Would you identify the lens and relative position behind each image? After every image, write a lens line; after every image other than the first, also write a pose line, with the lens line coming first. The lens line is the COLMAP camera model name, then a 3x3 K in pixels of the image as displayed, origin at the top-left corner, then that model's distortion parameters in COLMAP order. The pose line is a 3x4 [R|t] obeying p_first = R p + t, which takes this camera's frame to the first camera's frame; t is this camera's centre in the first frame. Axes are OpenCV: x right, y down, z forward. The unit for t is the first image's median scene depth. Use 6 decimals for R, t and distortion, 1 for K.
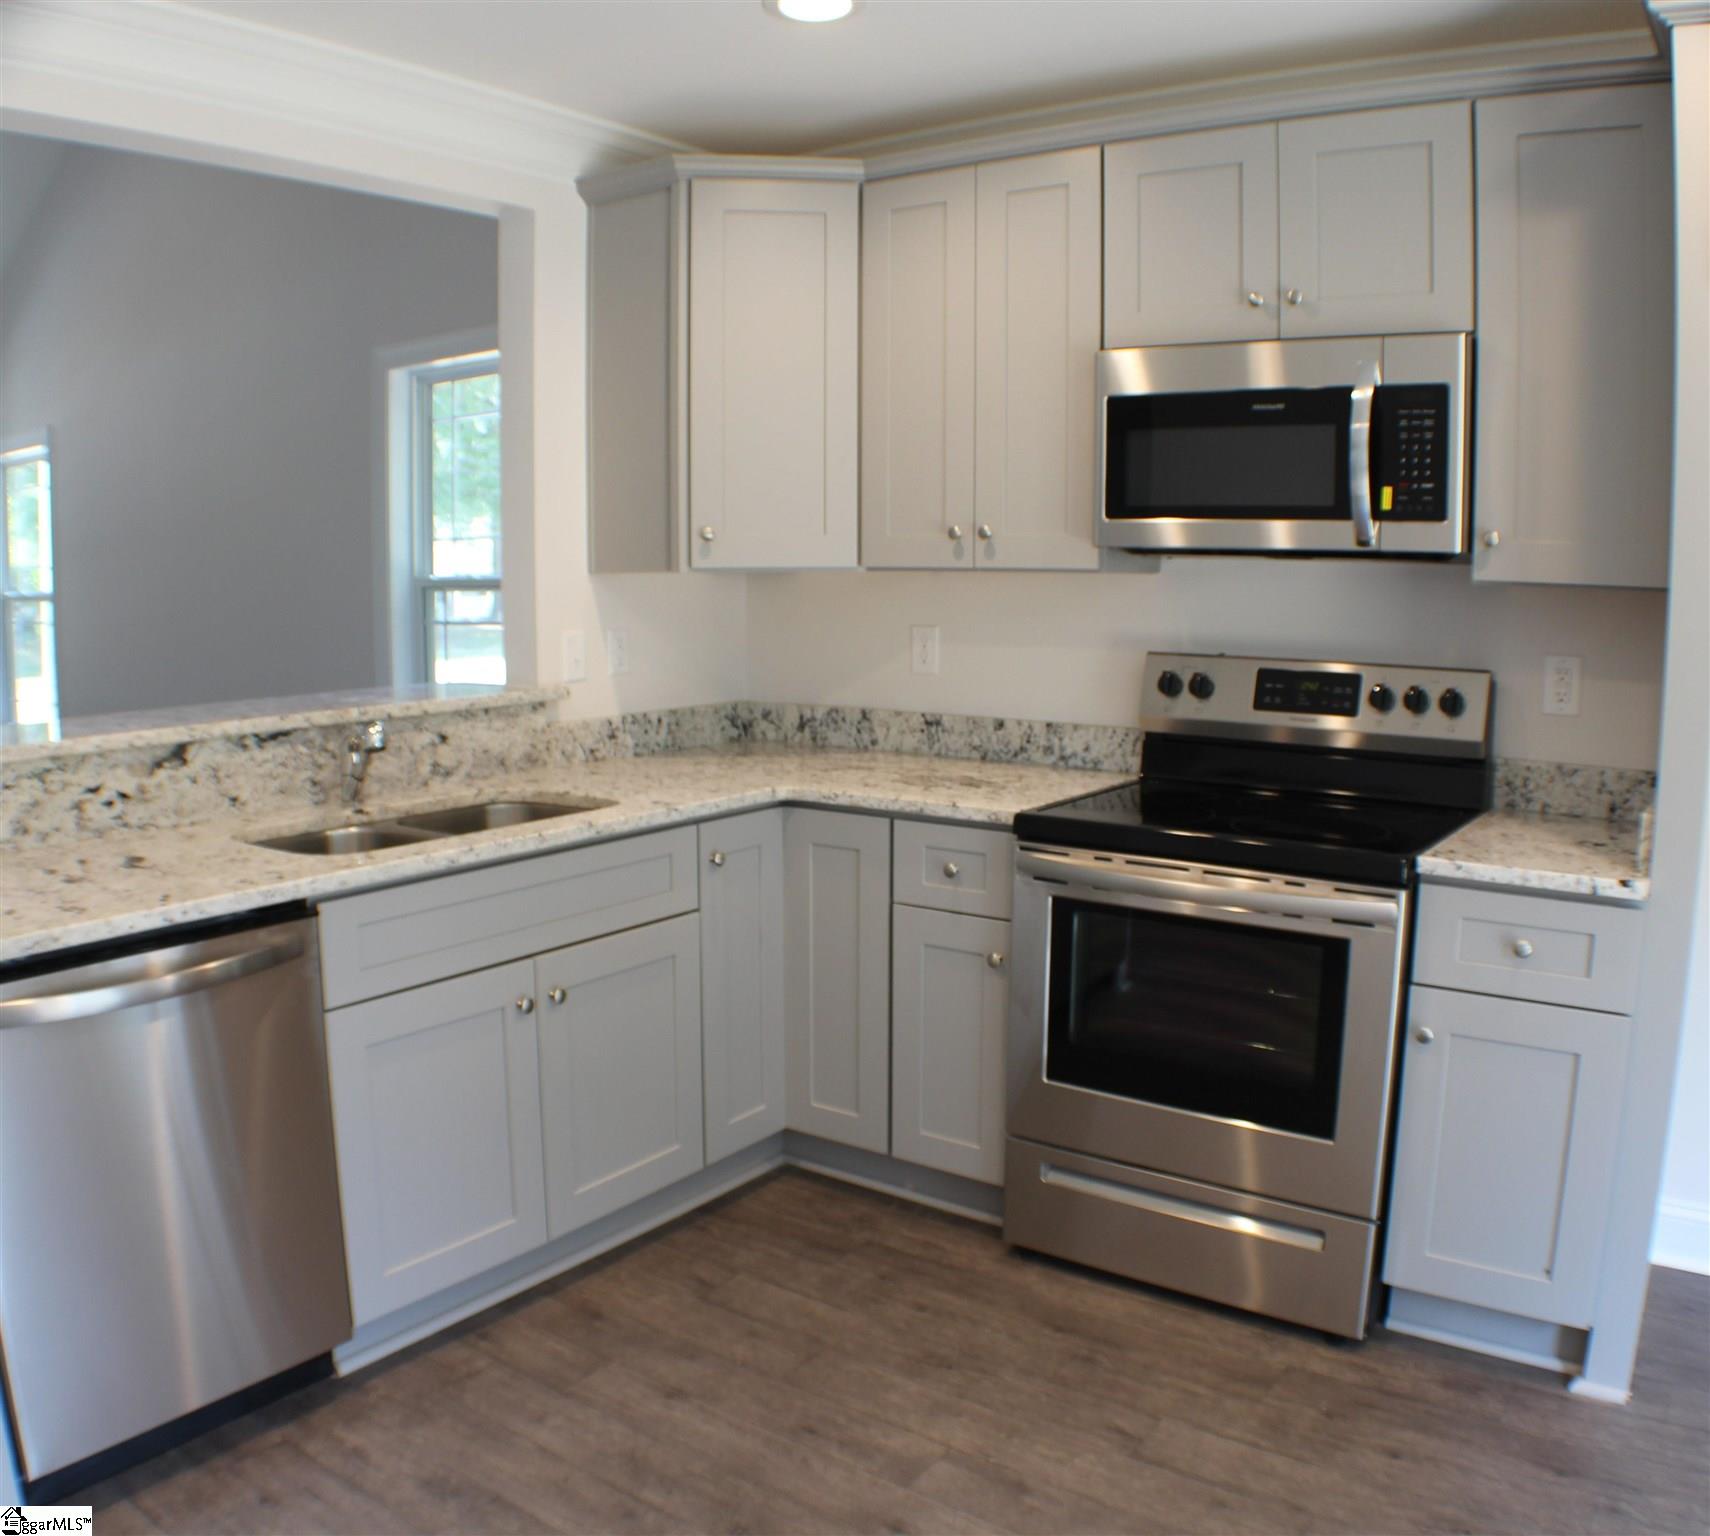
lens RADIAL K [[1470.9, 0, 853.5], [0, 1470.9, 832.4], [0, 0, 1]] dist [-0.236224, 0.101767]
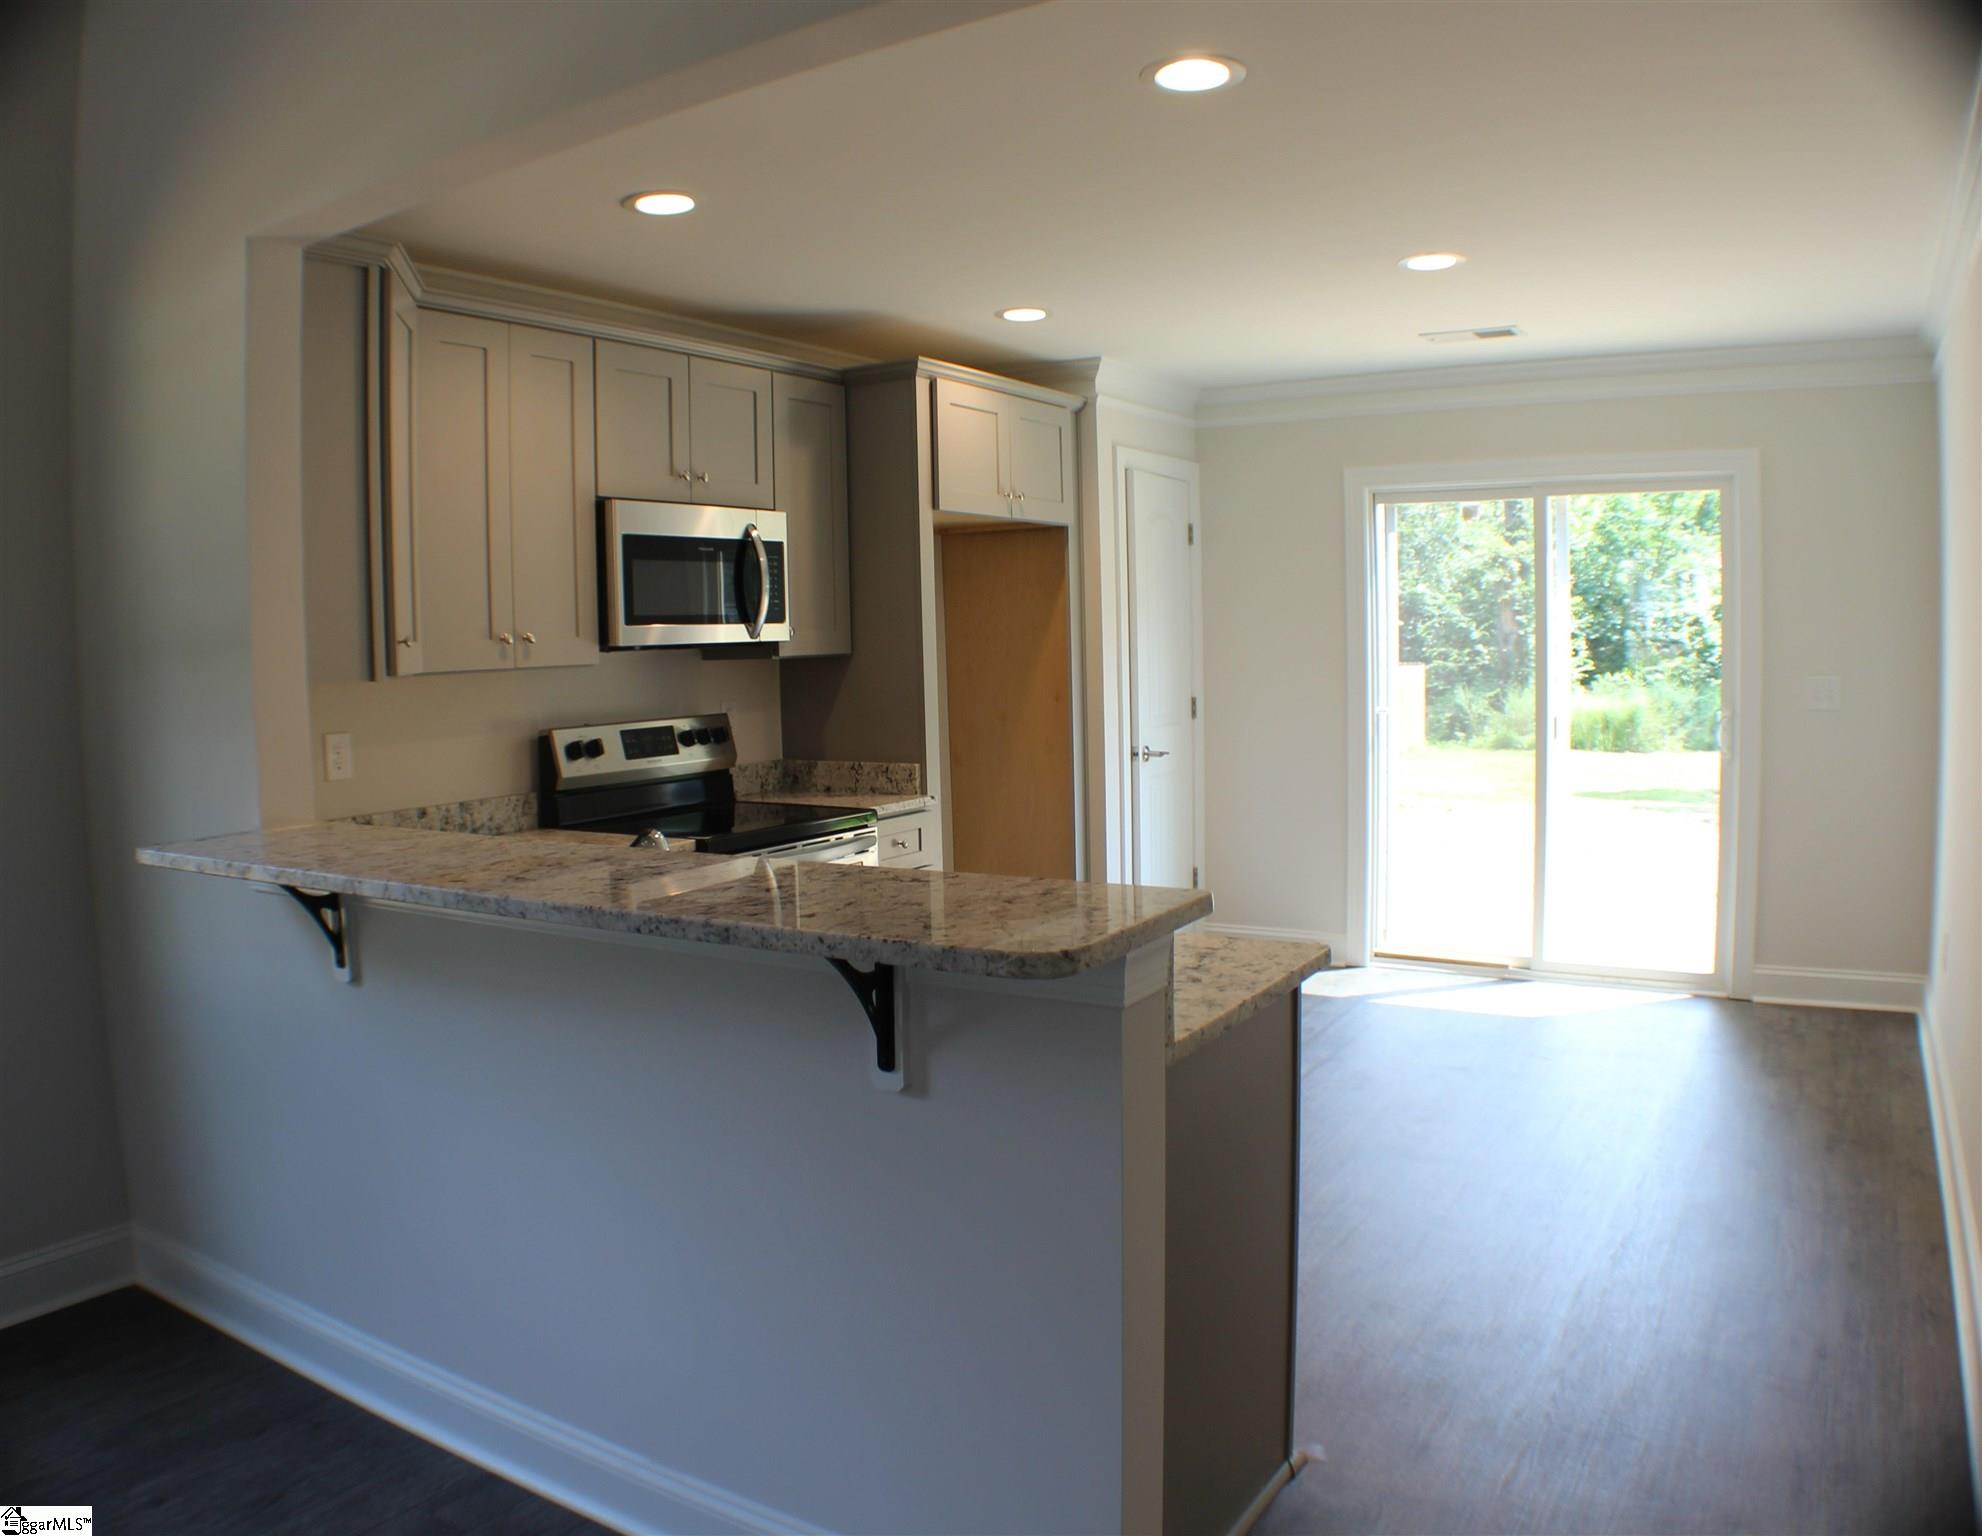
lens RADIAL K [[1515.5, 0, 991.0], [0, 1515.5, 768.0], [0, 0, 1]] dist [-0.157031, 0.011394]
pose [[-0.062680, -0.089233, 0.994037, -1.230763], [0.202554, 0.974129, 0.100219, -0.157597], [-0.977263, 0.207628, -0.042984, 0.750903]]
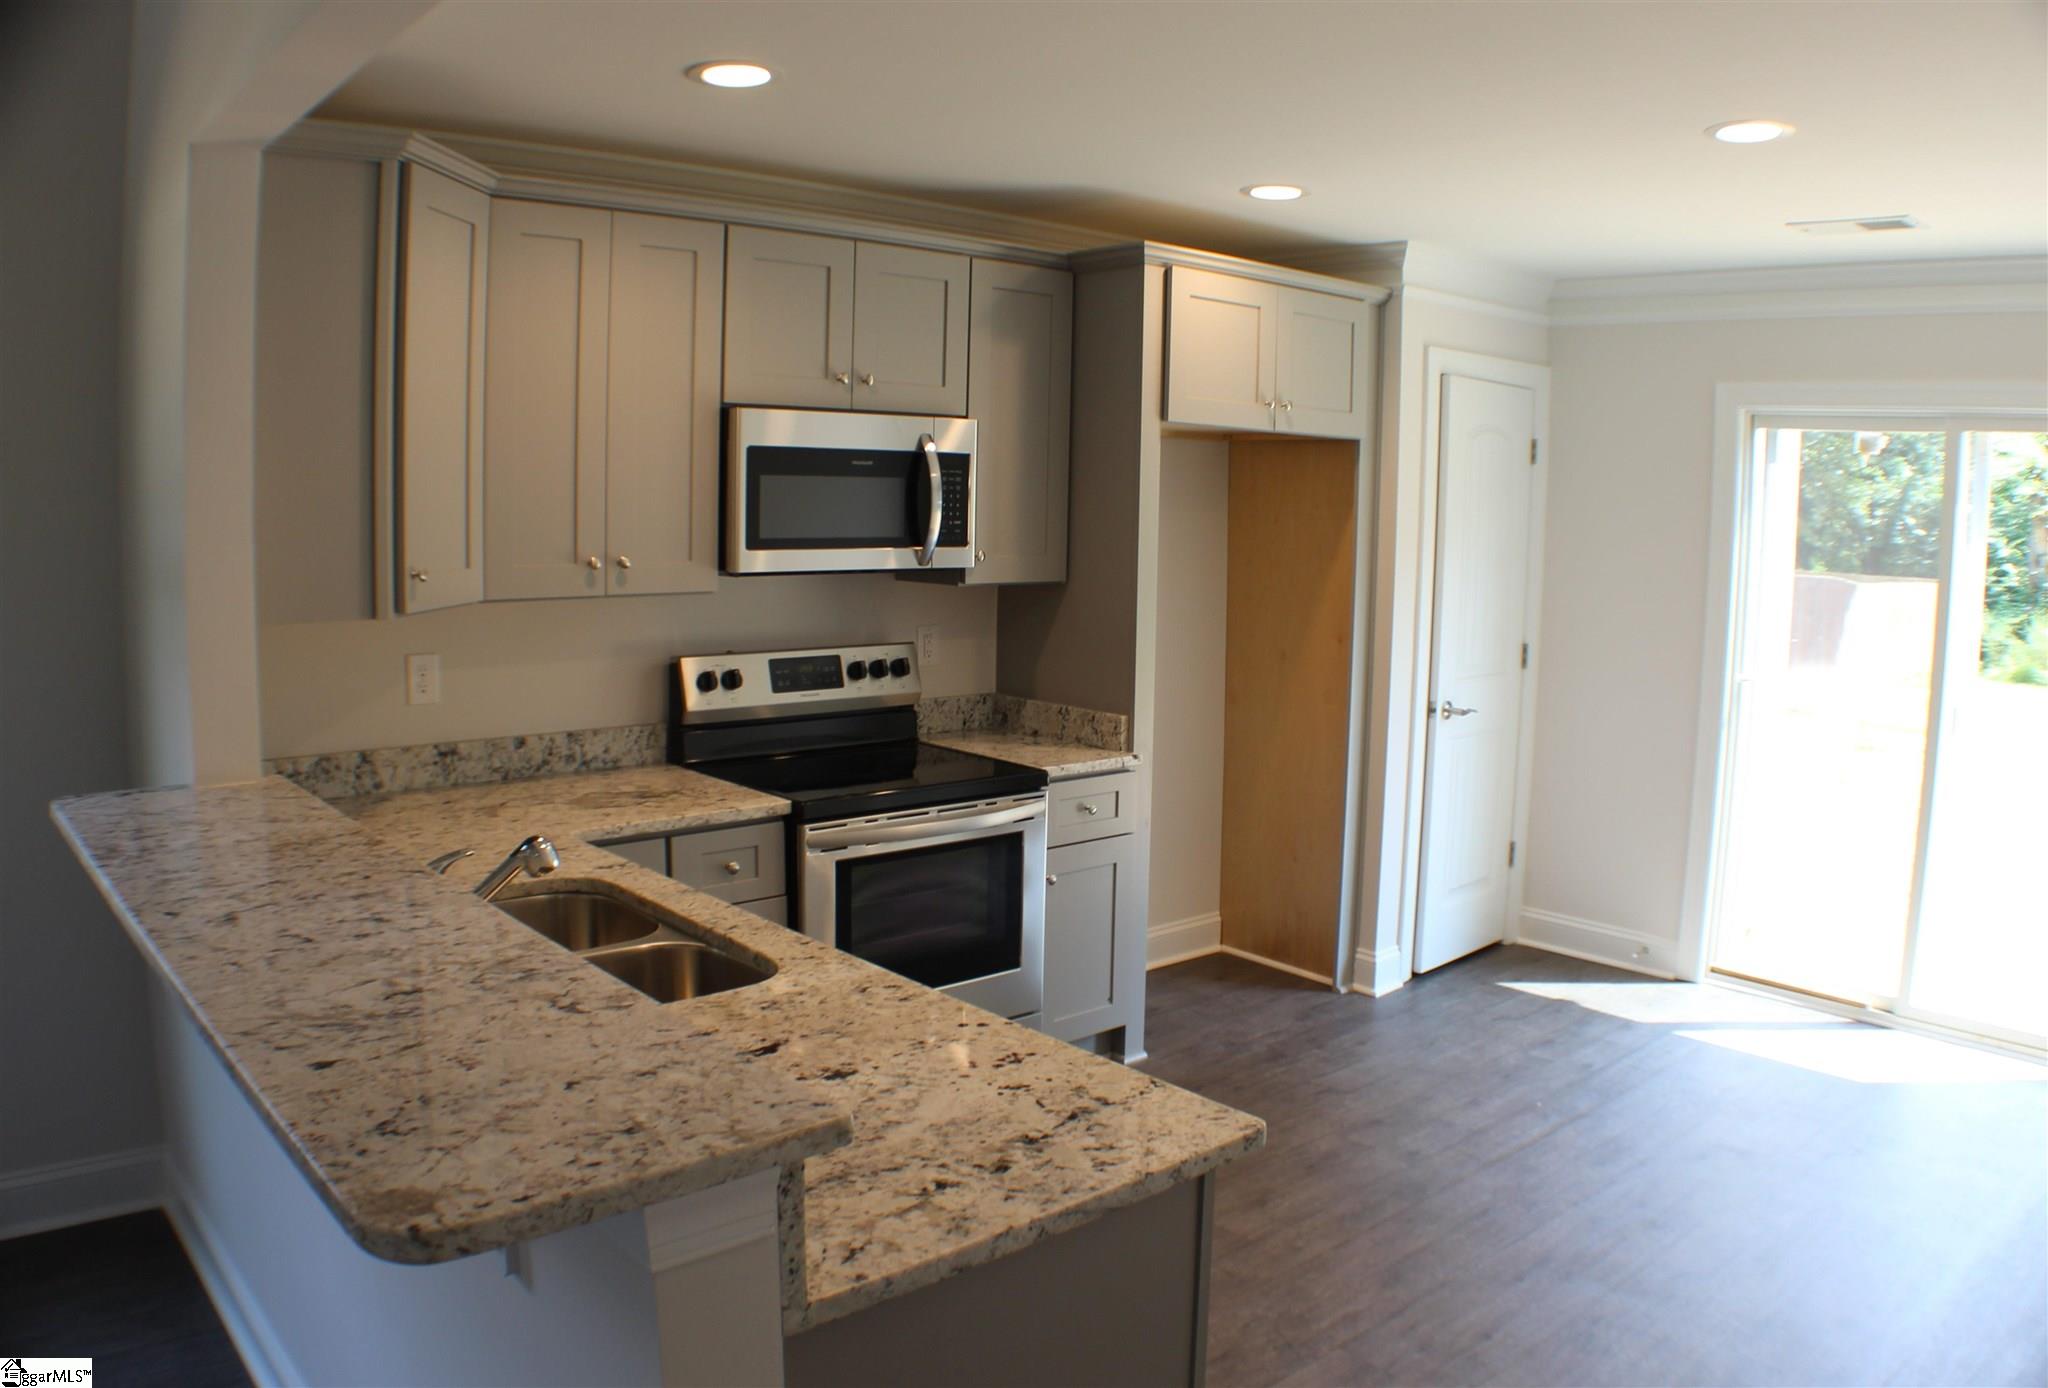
lens RADIAL K [[1539.6, 0, 1084.0], [0, 1539.6, 686.3], [0, 0, 1]] dist [-0.168738, 0.009831]
pose [[0.204885, -0.117361, 0.971724, -0.991758], [0.152231, 0.984525, 0.086810, -0.171560], [-0.966875, 0.130140, 0.219581, 0.468195]]
